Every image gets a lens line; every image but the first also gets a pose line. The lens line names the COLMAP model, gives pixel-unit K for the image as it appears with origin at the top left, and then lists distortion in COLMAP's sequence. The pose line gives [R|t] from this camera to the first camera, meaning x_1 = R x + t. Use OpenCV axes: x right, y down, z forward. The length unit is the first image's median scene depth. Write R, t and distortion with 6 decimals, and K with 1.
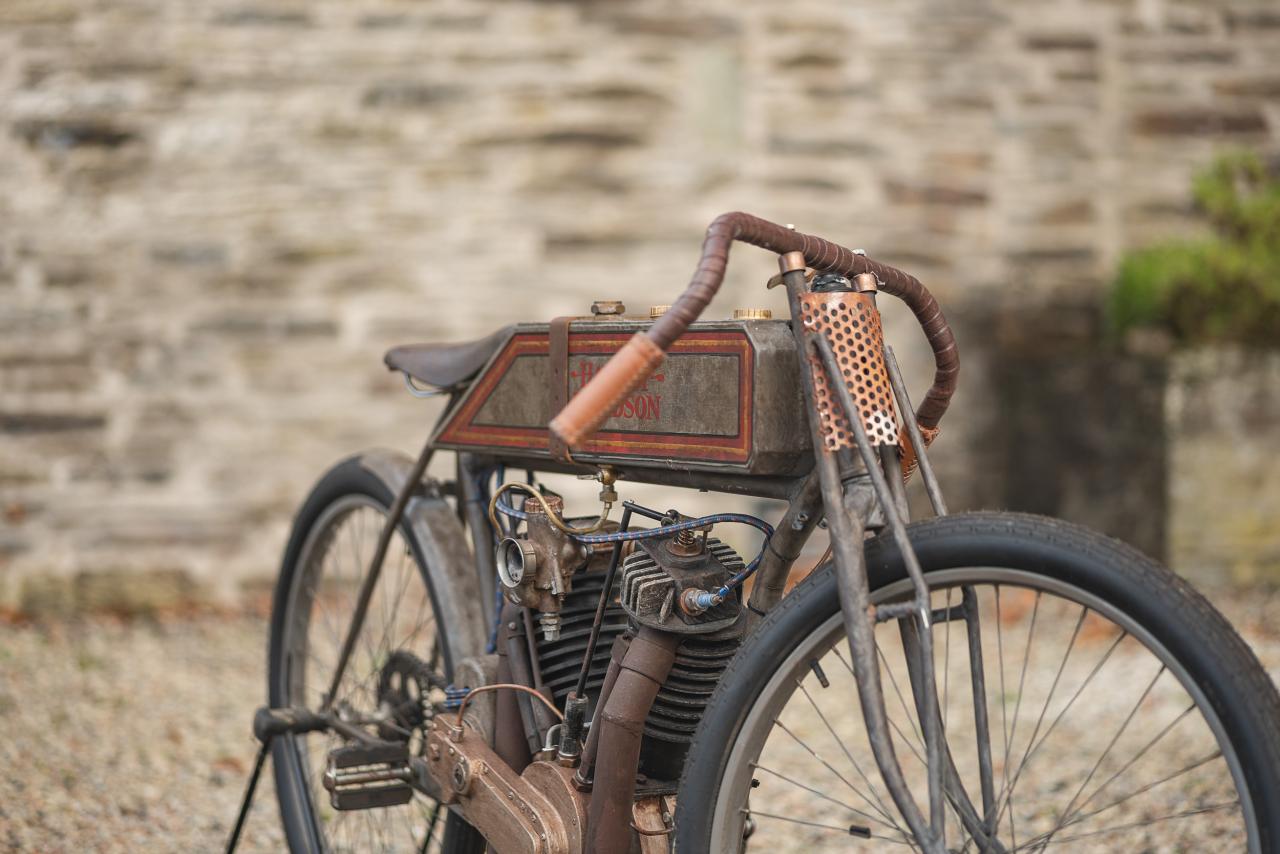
lens RADIAL K [[3102.9, 0, 640.0], [0, 3102.9, 427.0], [0, 0, 1]] dist [-0.006103, 0.703105]
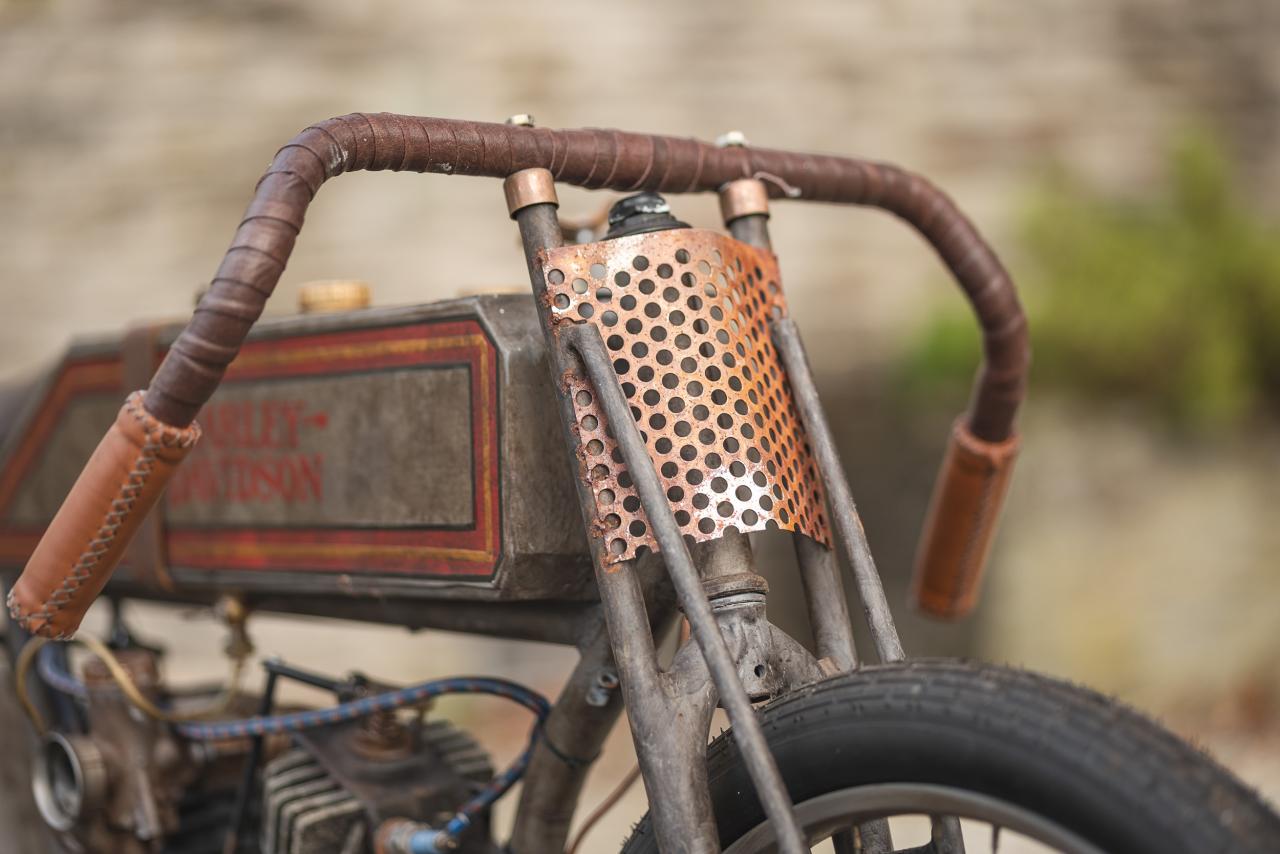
lens RADIAL K [[3229.5, 0, 685.1], [0, 3229.5, 466.2], [0, 0, 1]] dist [-0.015031, 0.174943]
pose [[0.995026, -0.036755, 0.092589, 0.016576], [0.038562, 0.999098, -0.017805, 0.003719], [-0.091851, 0.021287, 0.995545, 0.446551]]
